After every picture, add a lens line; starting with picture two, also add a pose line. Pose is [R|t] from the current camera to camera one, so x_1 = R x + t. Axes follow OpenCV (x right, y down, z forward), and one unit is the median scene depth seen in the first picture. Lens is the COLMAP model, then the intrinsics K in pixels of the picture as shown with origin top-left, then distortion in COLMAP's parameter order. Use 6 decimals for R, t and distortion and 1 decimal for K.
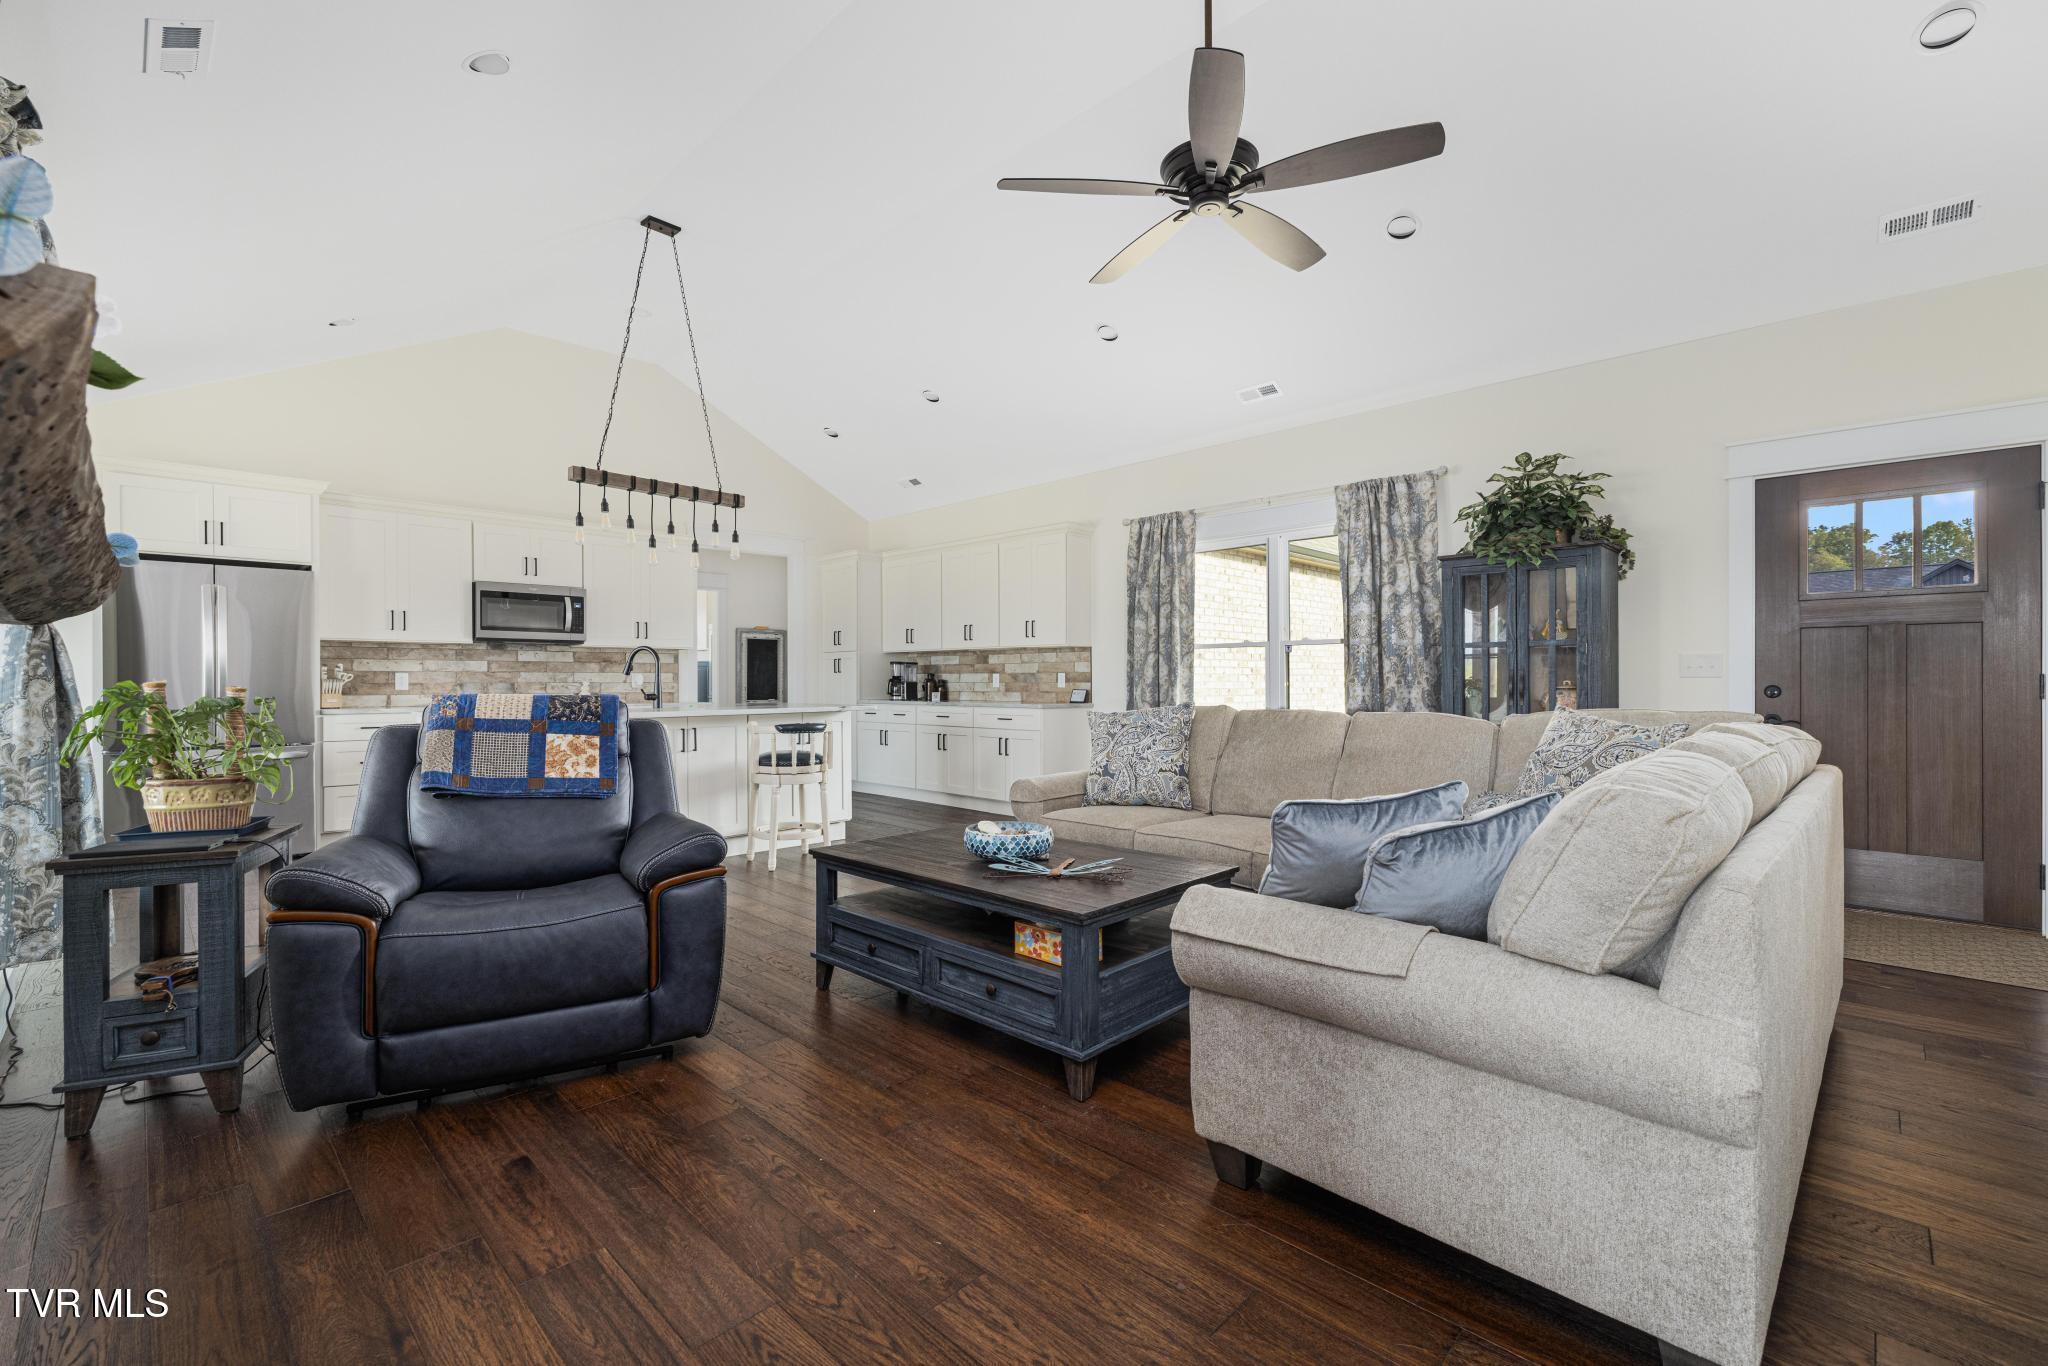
lens RADIAL K [[900.8, 0, 1035.6], [0, 900.8, 677.2], [0, 0, 1]] dist [0.024797, 0.000041]
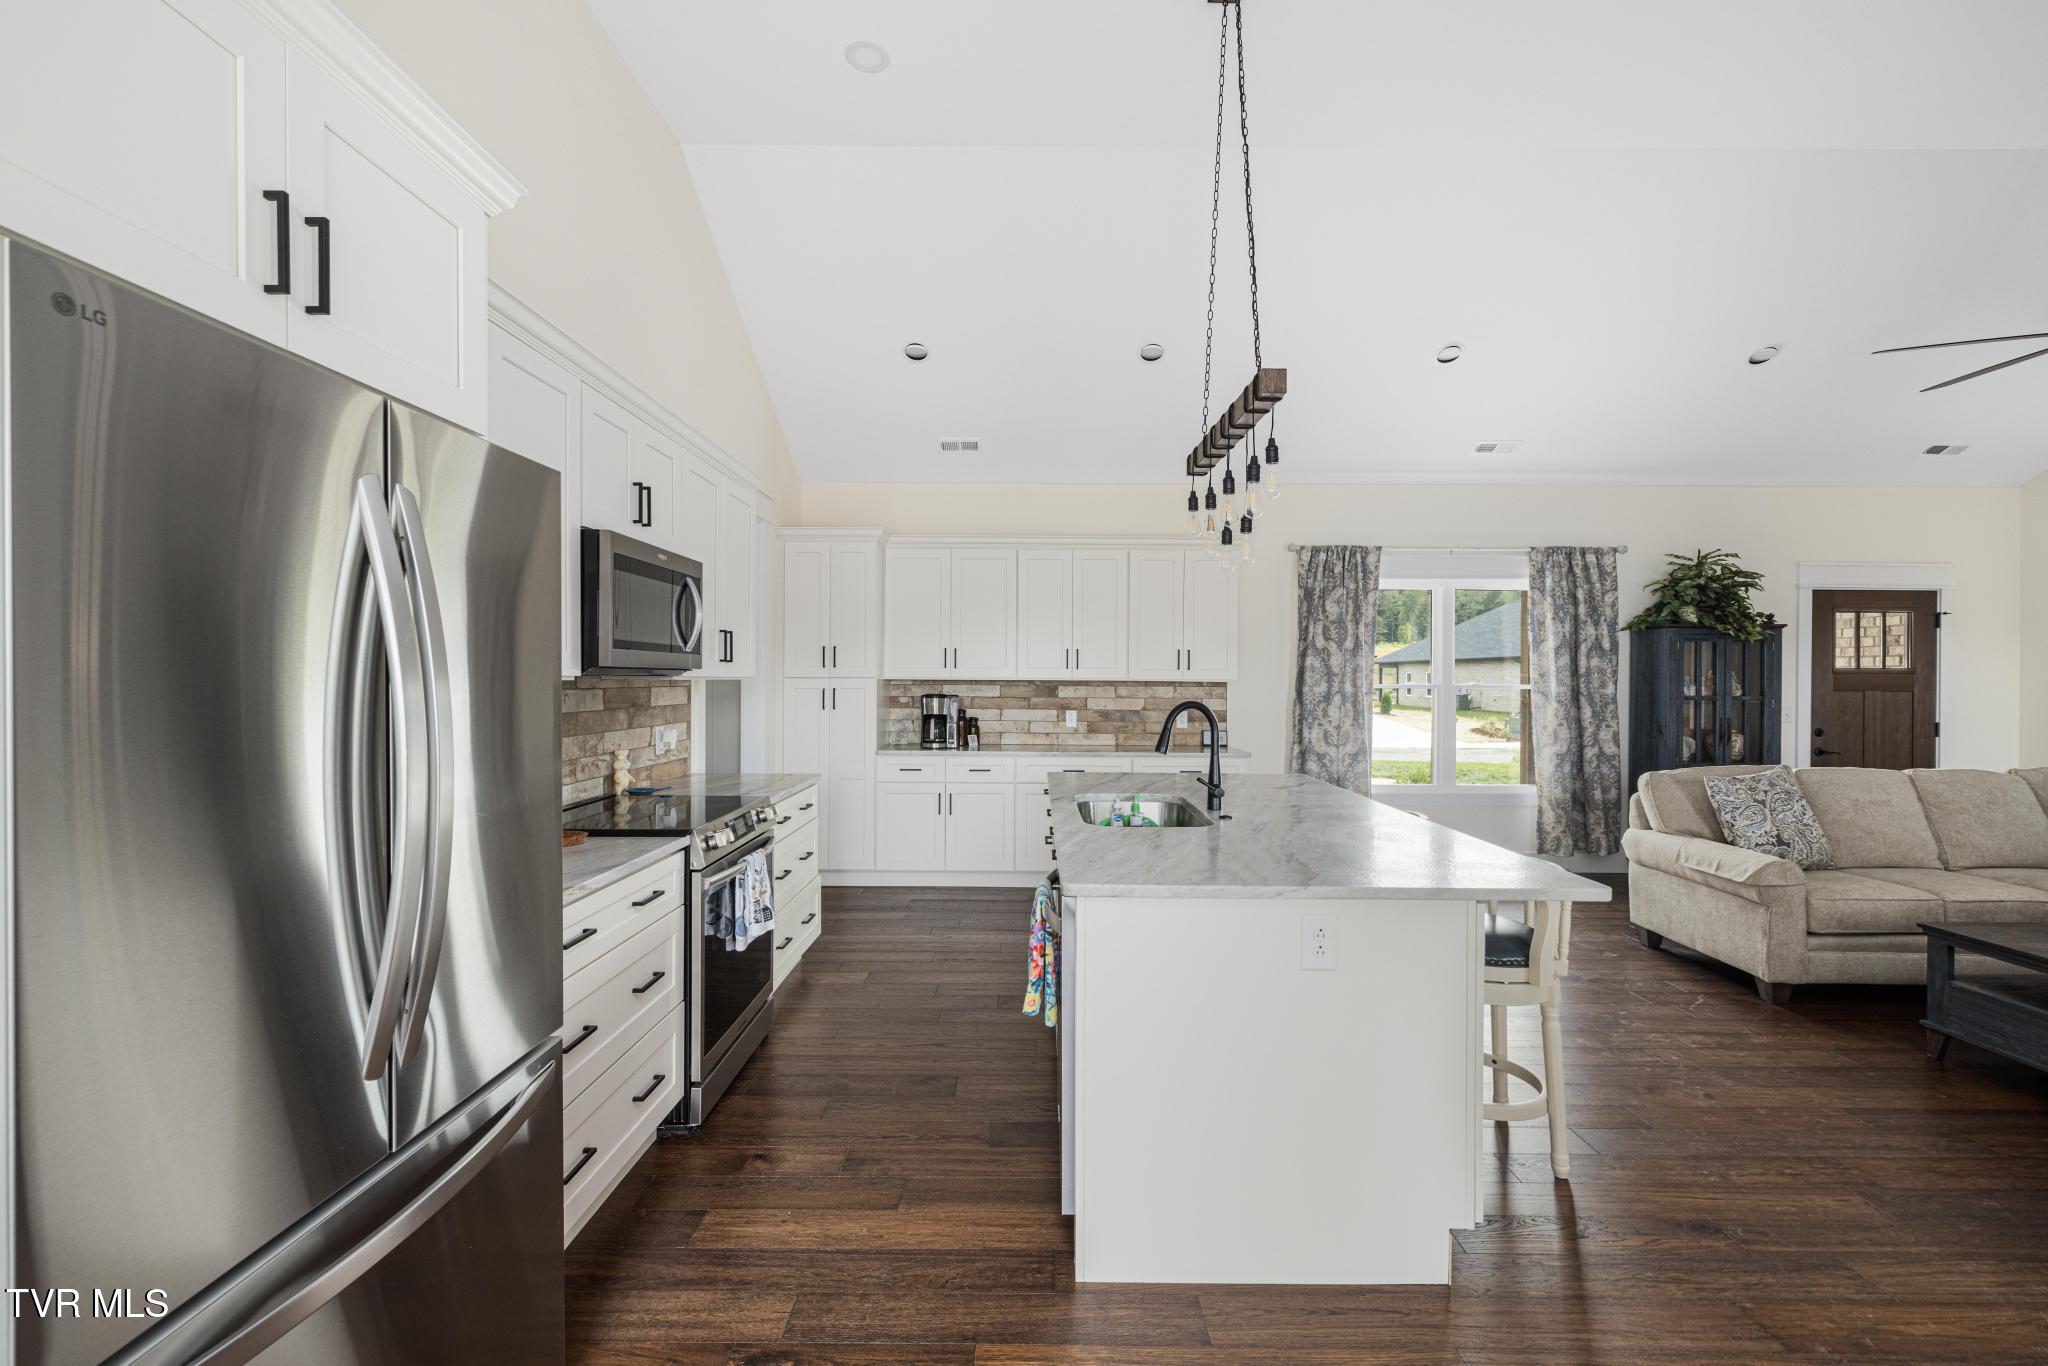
lens RADIAL K [[885.4, 0, 1024.0], [0, 885.4, 683.0], [0, 0, 1]] dist [0.000983, 0.000146]
pose [[0.709947, 0.001116, 0.704254, -0.657368], [-0.010470, 0.999905, 0.008970, -0.036657], [-0.704177, -0.013742, 0.709891, 0.504761]]
